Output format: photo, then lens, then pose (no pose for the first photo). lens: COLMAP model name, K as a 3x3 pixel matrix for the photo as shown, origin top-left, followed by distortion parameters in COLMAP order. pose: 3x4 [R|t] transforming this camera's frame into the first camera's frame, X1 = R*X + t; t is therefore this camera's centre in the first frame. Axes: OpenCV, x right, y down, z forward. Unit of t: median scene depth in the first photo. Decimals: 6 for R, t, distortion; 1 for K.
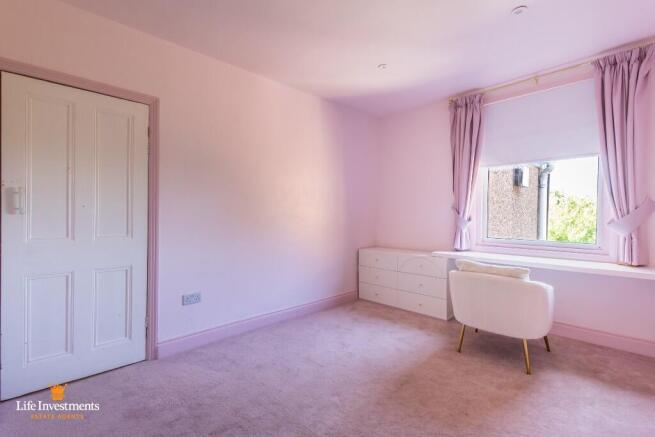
lens RADIAL K [[300.2, 0, 336.5], [0, 300.2, 216.6], [0, 0, 1]] dist [0.015326, -0.004112]
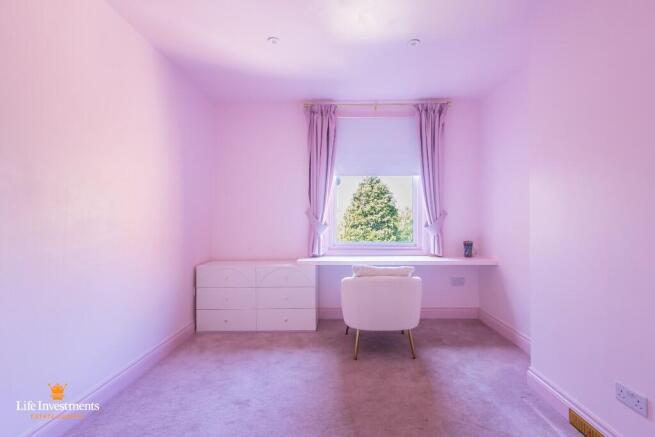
lens RADIAL K [[300.2, 0, 329.5], [0, 300.2, 215.6], [0, 0, 1]] dist [0.015326, -0.004112]
pose [[0.706148, 0.009260, 0.708003, -0.302909], [0.006479, 0.999788, -0.019537, -0.002279], [-0.708034, 0.018383, 0.705939, 0.303872]]
